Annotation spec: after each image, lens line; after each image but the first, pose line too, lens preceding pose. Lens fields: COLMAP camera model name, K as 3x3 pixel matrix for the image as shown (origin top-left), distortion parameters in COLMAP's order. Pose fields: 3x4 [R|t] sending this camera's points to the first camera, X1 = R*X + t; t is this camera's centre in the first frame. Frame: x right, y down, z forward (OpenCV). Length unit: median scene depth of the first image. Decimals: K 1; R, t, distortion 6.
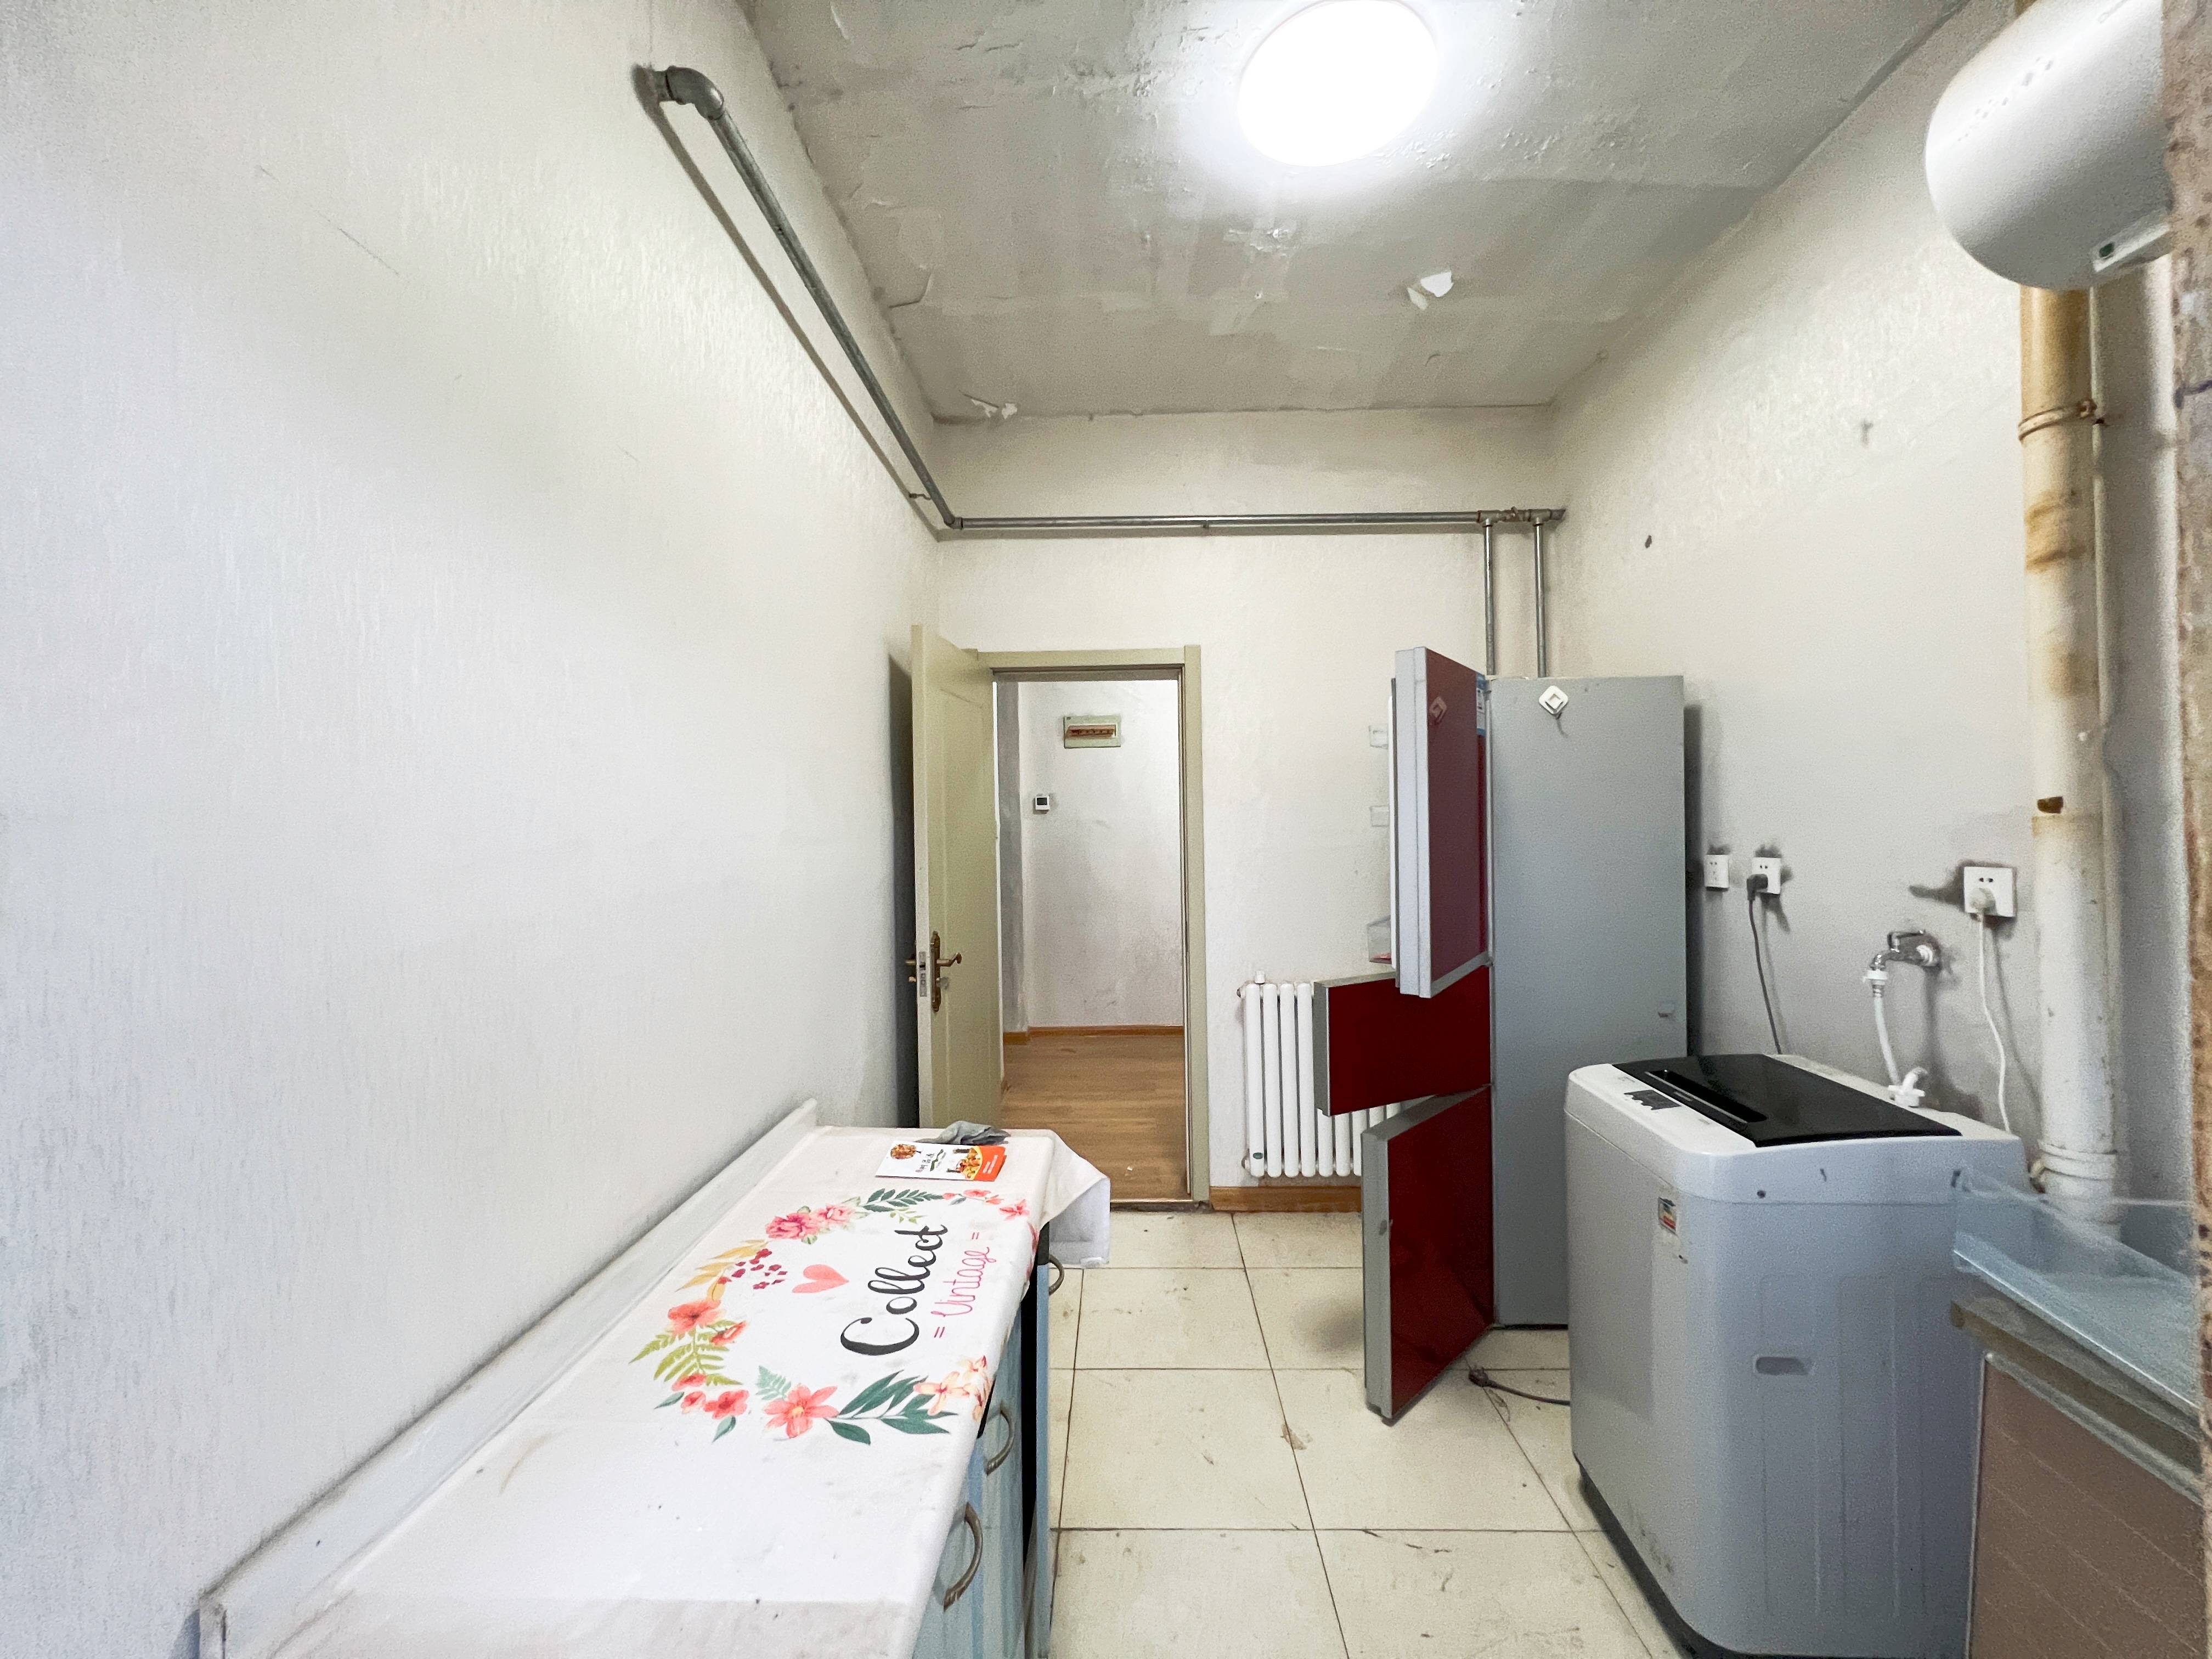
lens RADIAL K [[892.3, 0, 1106.2], [0, 892.3, 820.9], [0, 0, 1]] dist [0.003599, 0.000081]
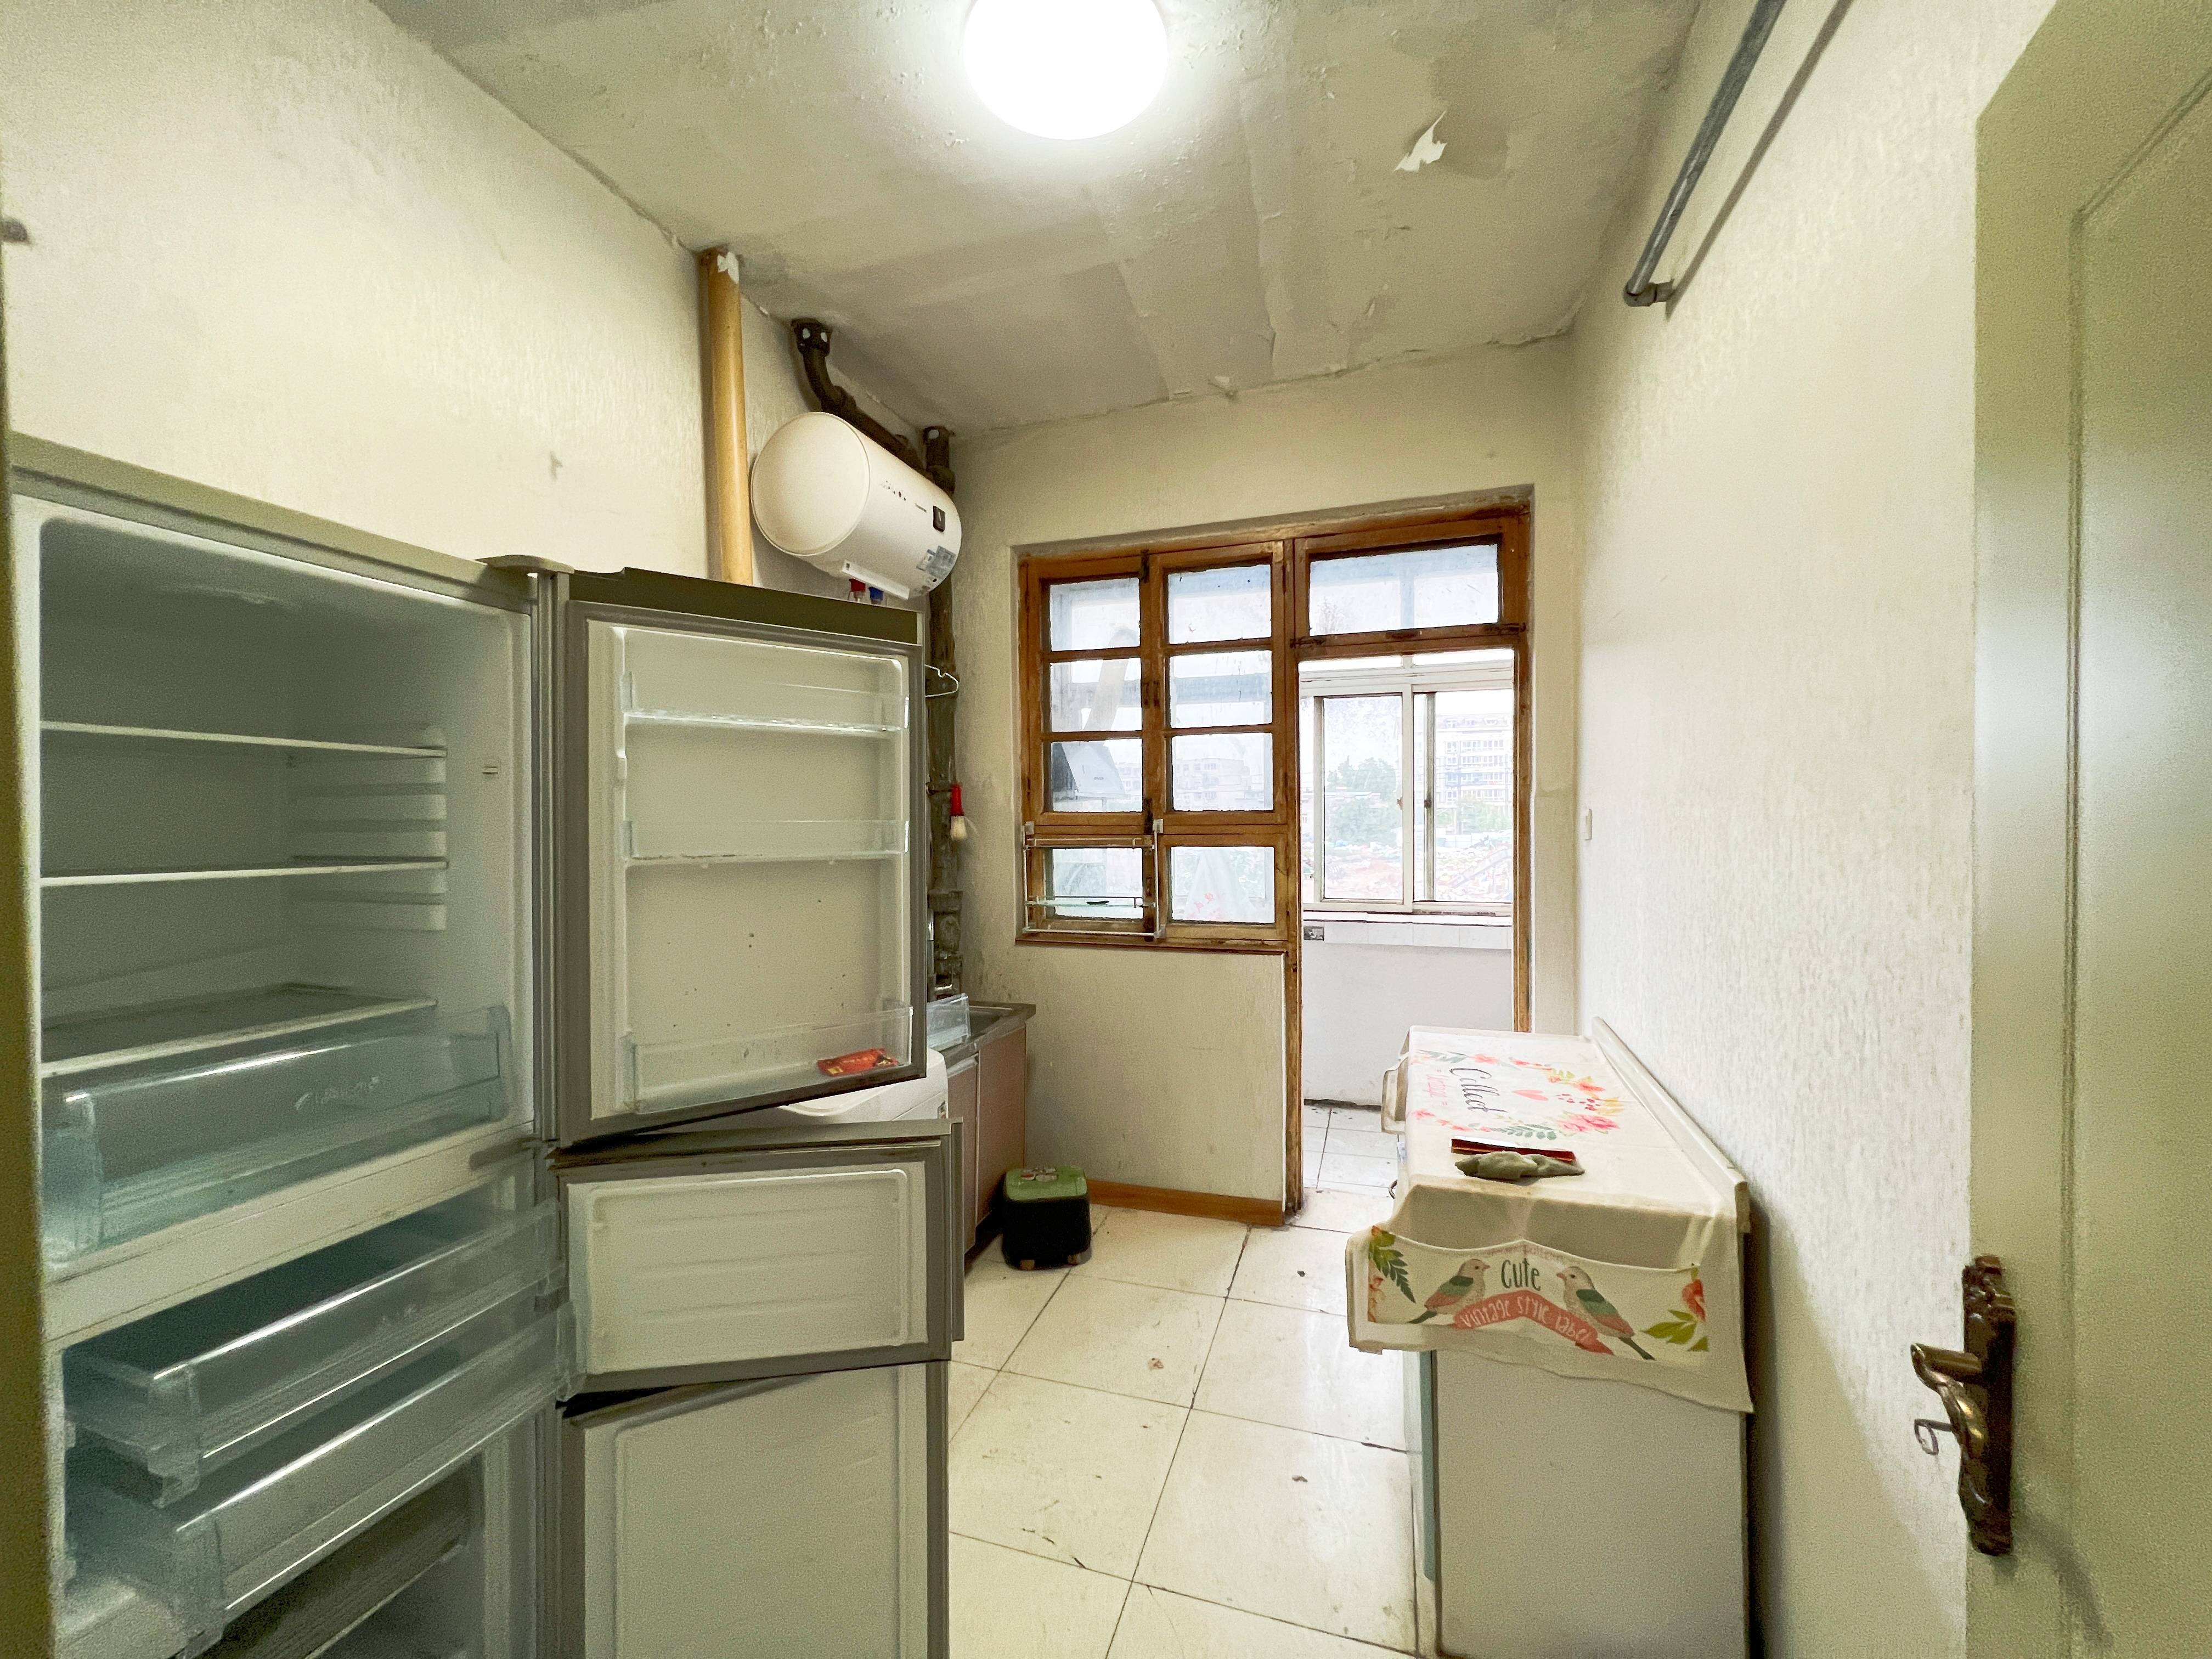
lens RADIAL K [[892.3, 0, 1108.2], [0, 892.3, 823.7], [0, 0, 1]] dist [0.003599, 0.000081]
pose [[-0.960827, 0.026494, 0.275880, -0.030845], [0.029326, 0.999551, 0.006144, -0.024768], [-0.275593, 0.013993, -0.961173, 2.541928]]
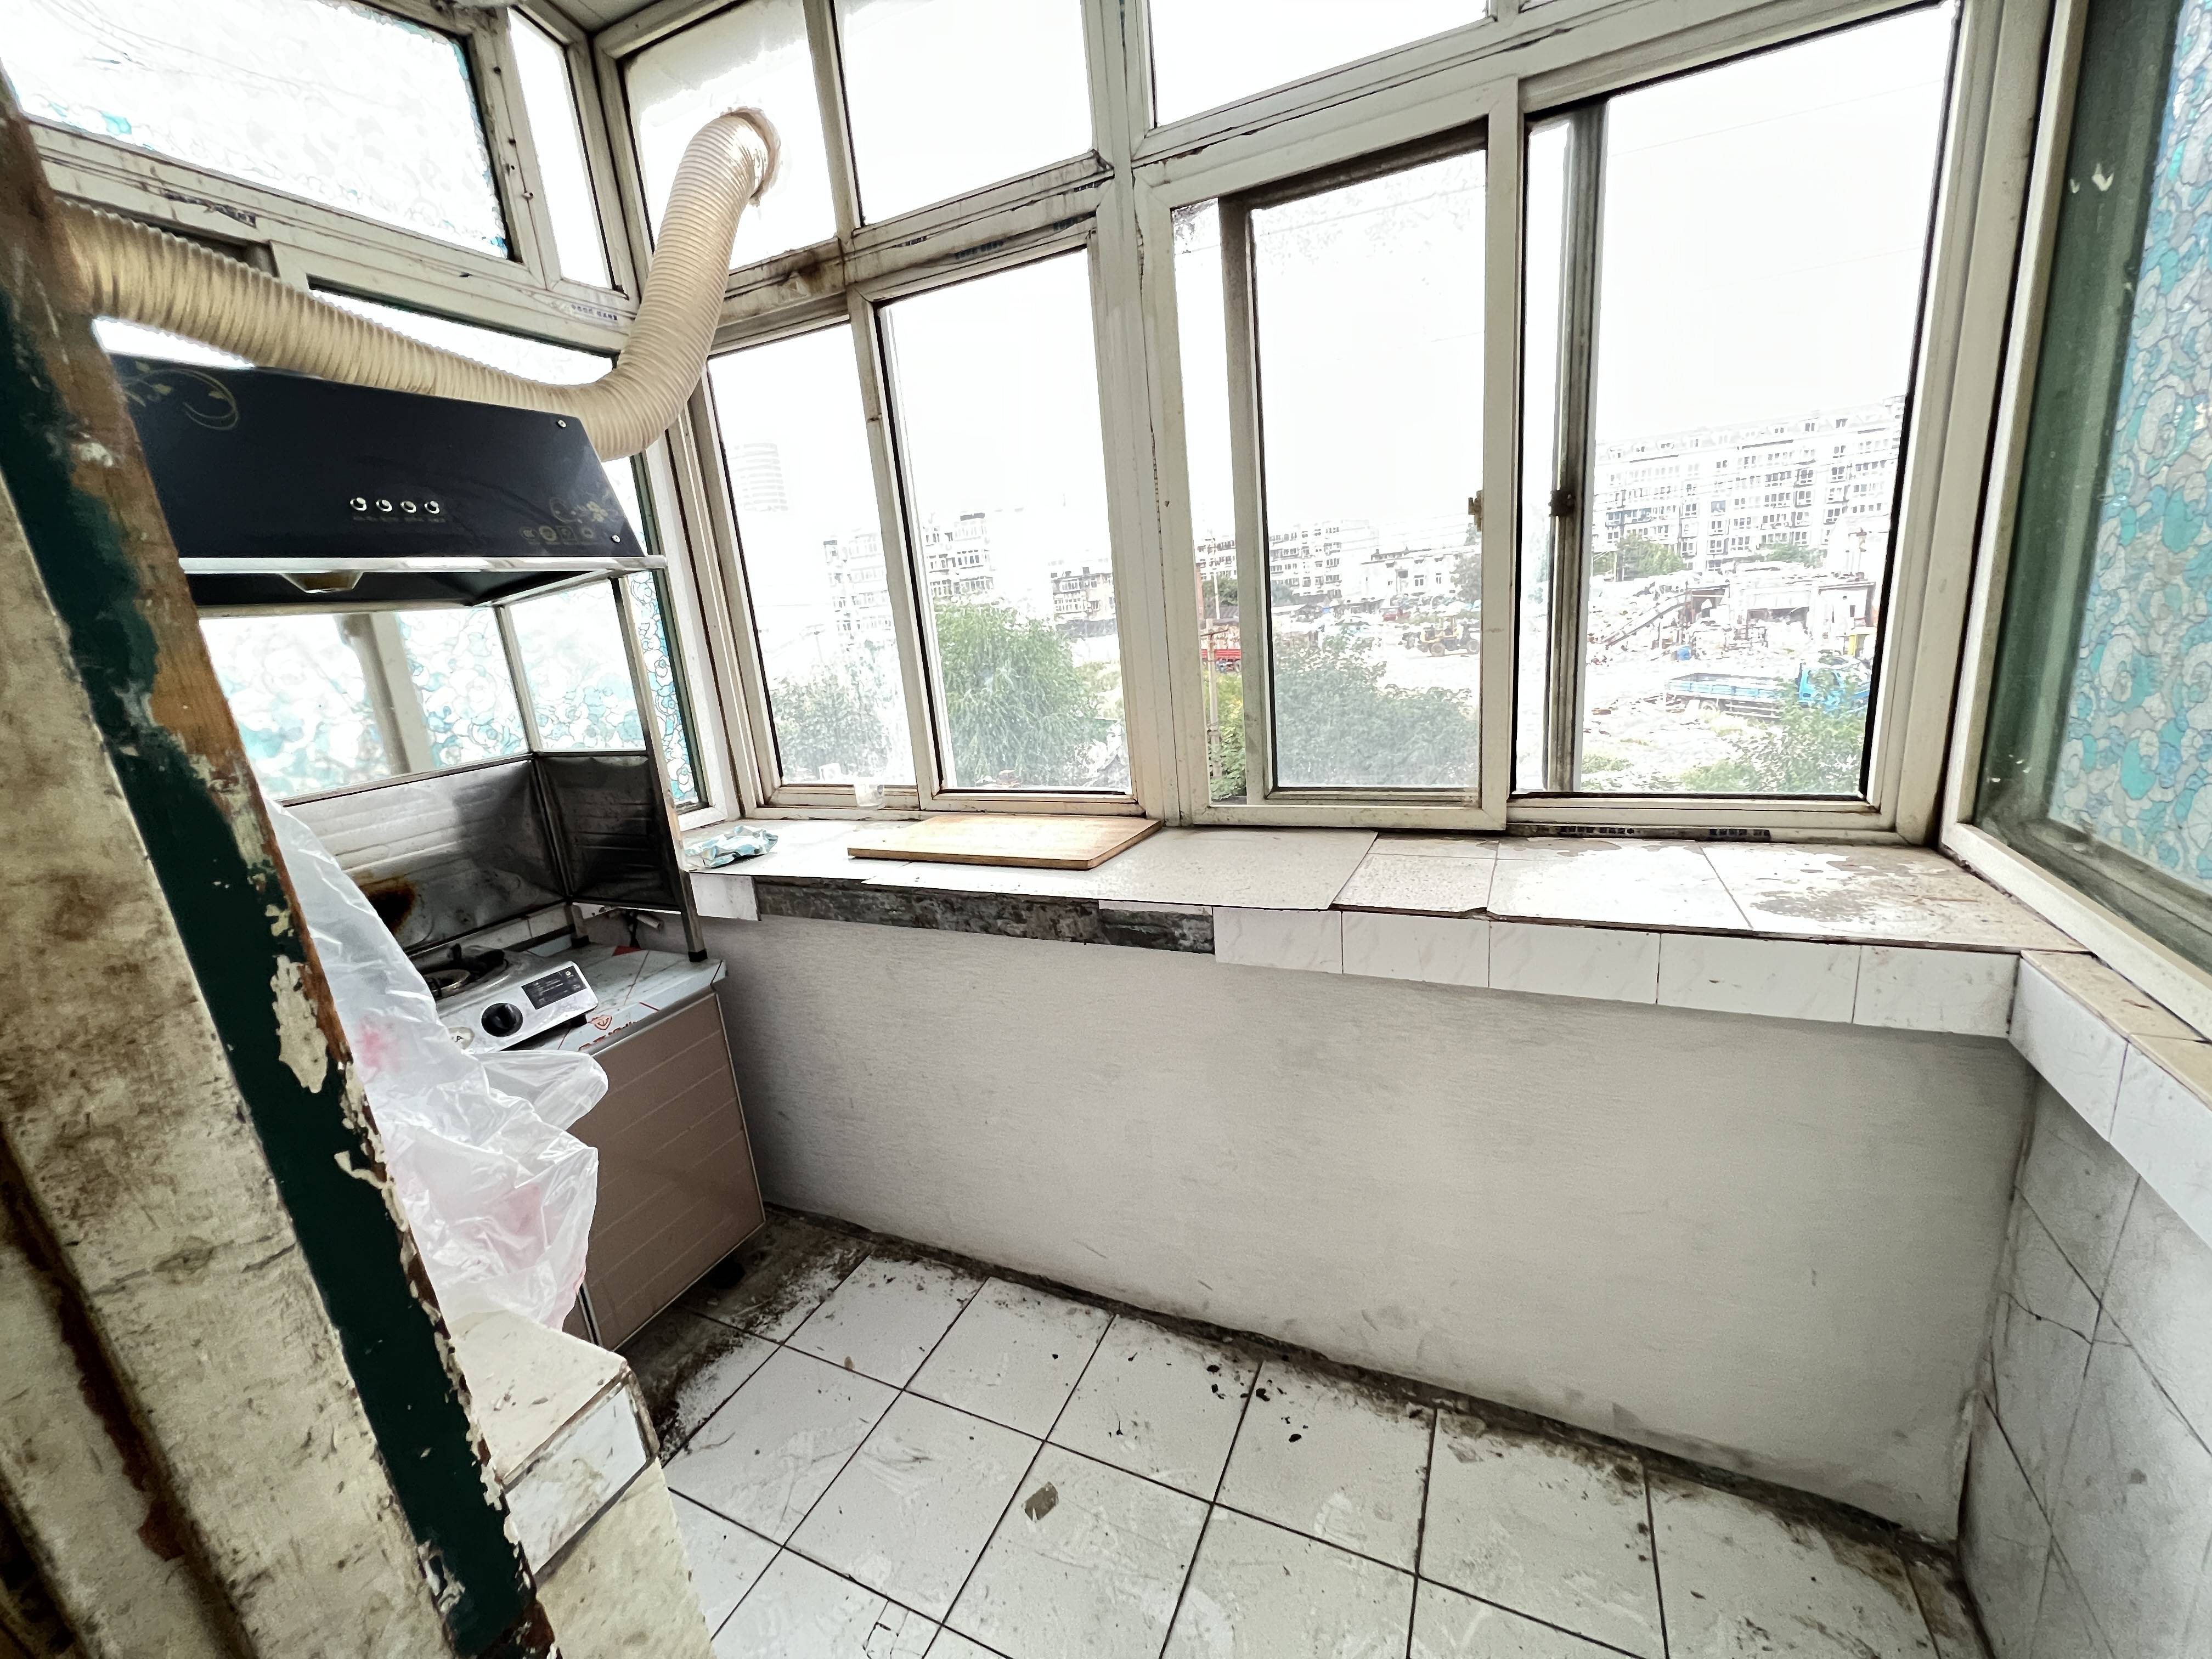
lens RADIAL K [[892.3, 0, 1113.7], [0, 892.3, 828.0], [0, 0, 1]] dist [0.003599, 0.000081]
pose [[-0.914063, 0.006132, 0.405525, -0.104796], [0.110996, 0.965494, 0.235587, -0.004640], [-0.390087, 0.260353, -0.883203, 1.542361]]
